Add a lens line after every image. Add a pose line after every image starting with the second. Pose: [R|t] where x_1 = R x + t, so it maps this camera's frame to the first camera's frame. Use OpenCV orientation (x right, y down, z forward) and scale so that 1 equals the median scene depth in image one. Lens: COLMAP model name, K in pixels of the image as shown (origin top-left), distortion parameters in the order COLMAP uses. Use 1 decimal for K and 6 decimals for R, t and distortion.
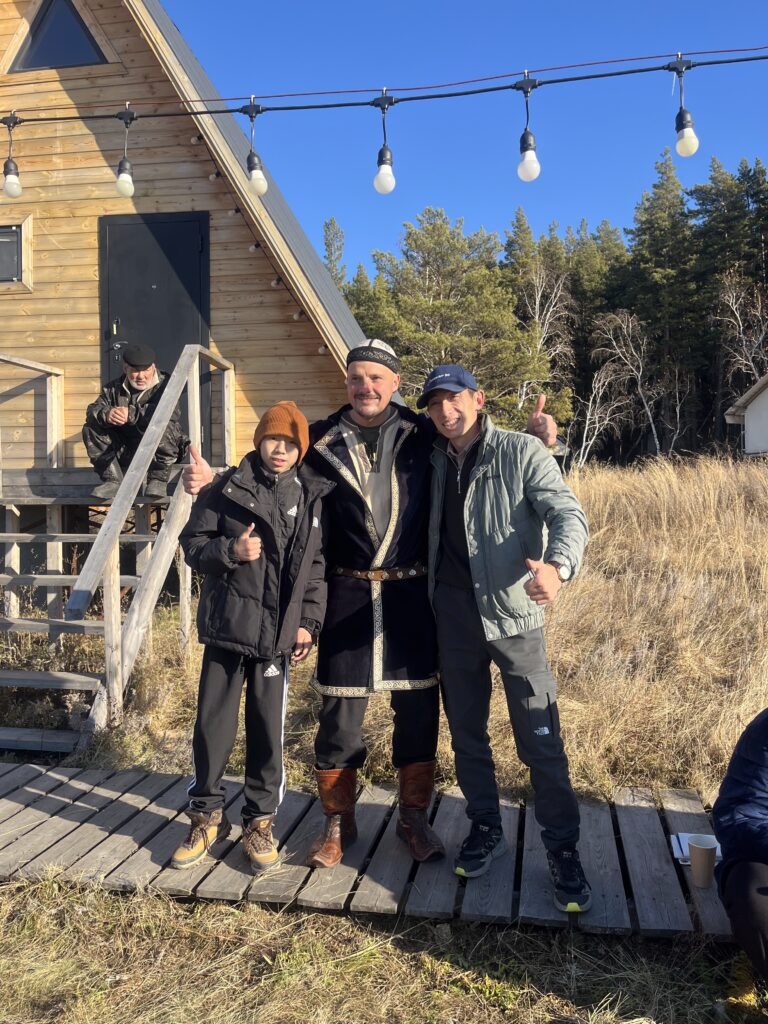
lens RADIAL K [[813.2, 0, 384.0], [0, 813.2, 512.0], [0, 0, 1]] dist [0.026758, -0.045018]
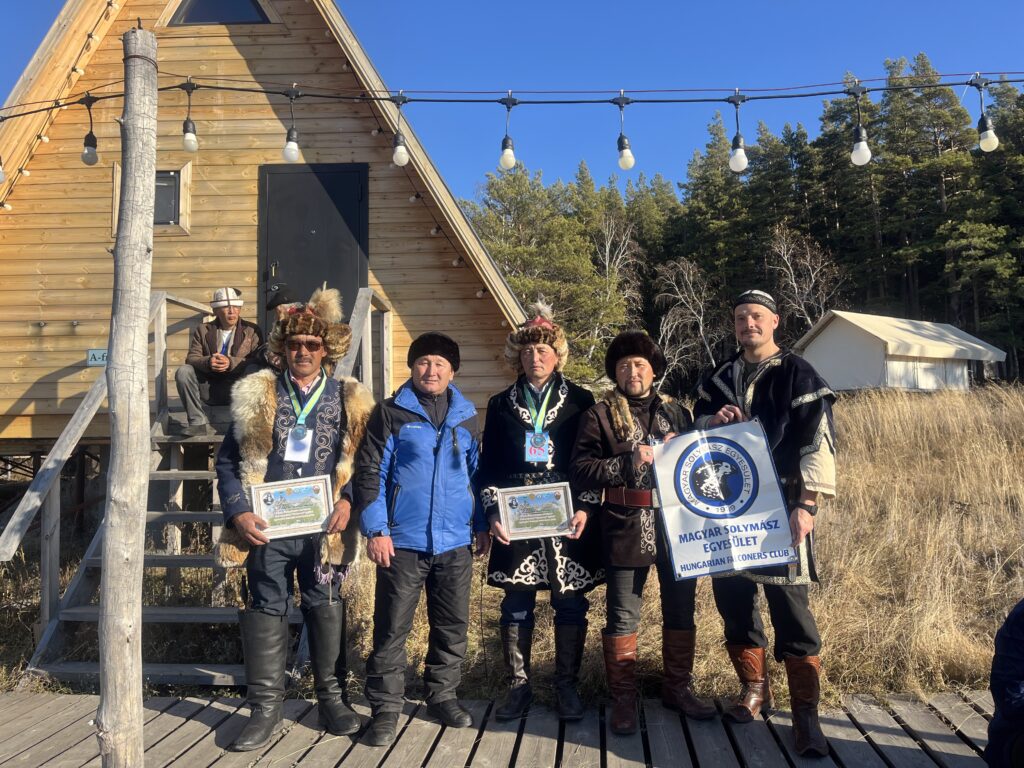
lens RADIAL K [[813.2, 0, 508.6], [0, 813.2, 379.2], [0, 0, 1]] dist [0.026758, -0.045018]
pose [[0.994639, 0.001031, 0.103403, -0.137524], [0.008224, 0.995995, -0.089034, 0.005629], [-0.103081, 0.089407, 0.990647, -0.039632]]
